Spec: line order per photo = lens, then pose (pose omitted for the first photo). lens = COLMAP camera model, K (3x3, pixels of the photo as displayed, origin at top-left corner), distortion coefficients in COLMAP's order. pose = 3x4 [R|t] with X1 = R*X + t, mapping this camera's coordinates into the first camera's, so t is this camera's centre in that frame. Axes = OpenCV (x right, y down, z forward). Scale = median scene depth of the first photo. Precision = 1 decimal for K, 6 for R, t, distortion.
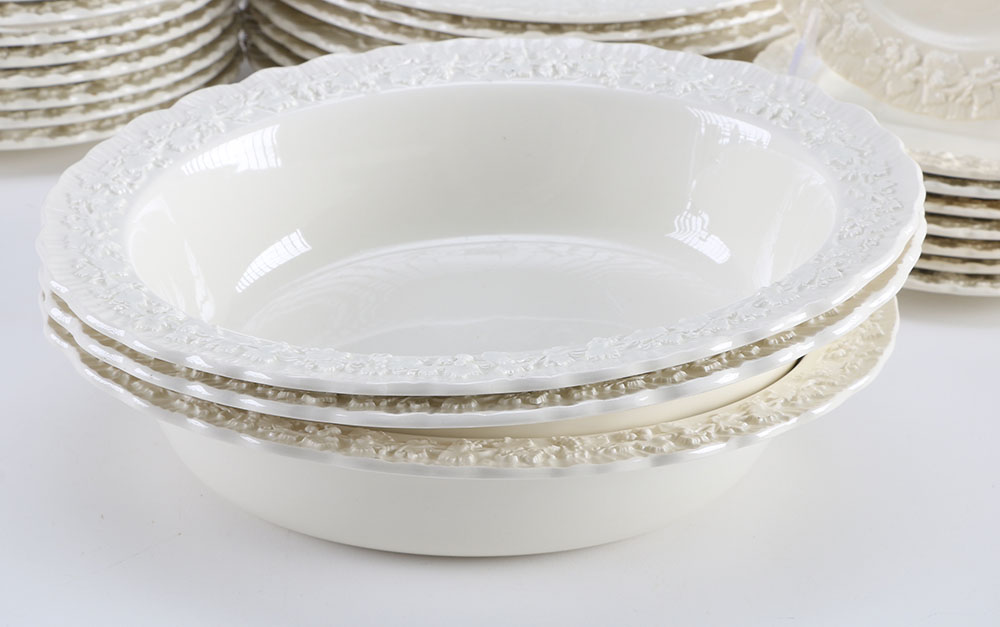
lens RADIAL K [[1859.2, 0, 500.0], [0, 1859.2, 313.5], [0, 0, 1]] dist [0.038469, 0.056352]
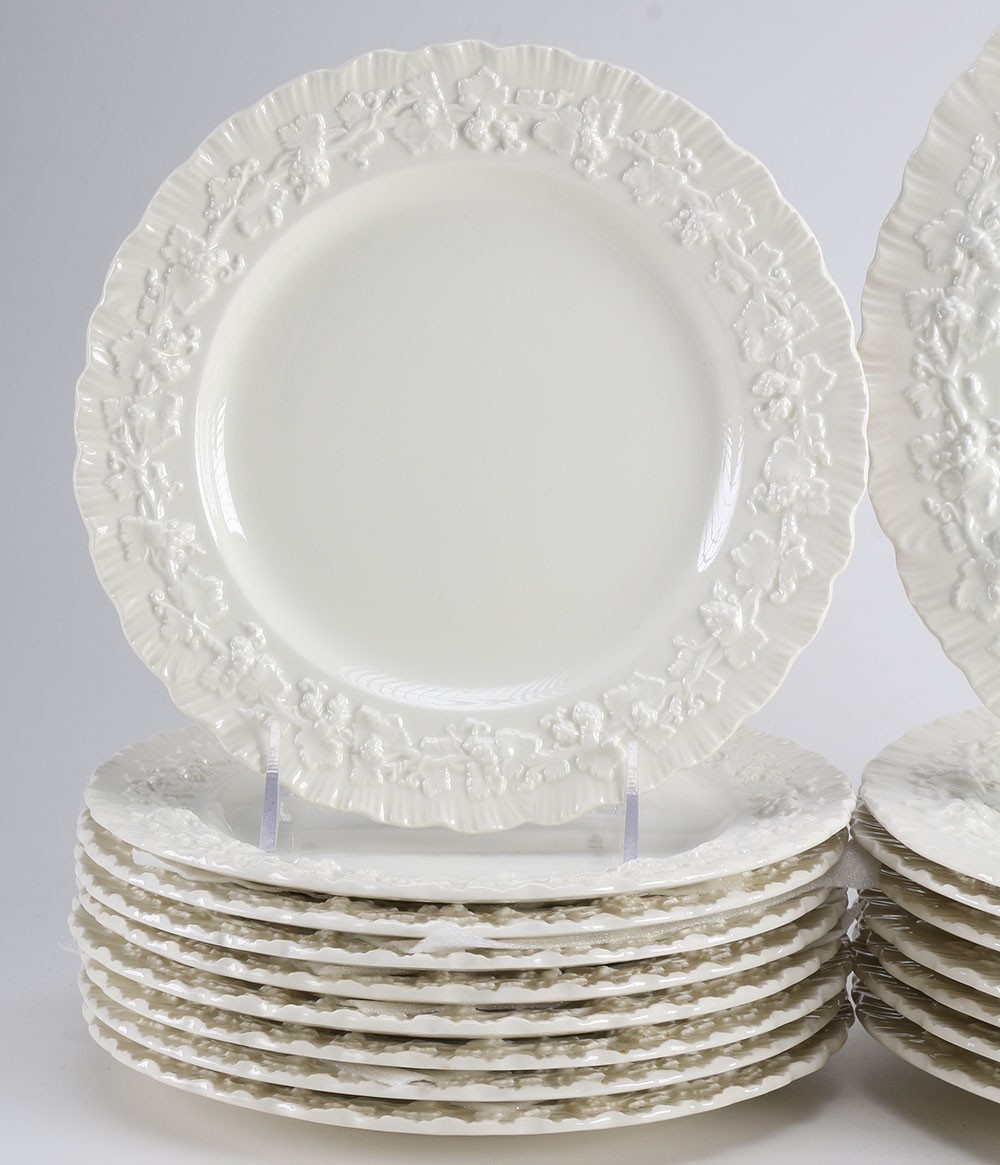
lens RADIAL K [[4265.3, 0, 449.1], [0, 4265.3, 549.6], [0, 0, 1]] dist [0.248193, 1.947118]
pose [[0.976036, -0.007244, -0.217490, 0.043979], [-0.056470, 0.956776, -0.285289, 0.137112], [0.210156, 0.290734, 0.933439, -0.422822]]
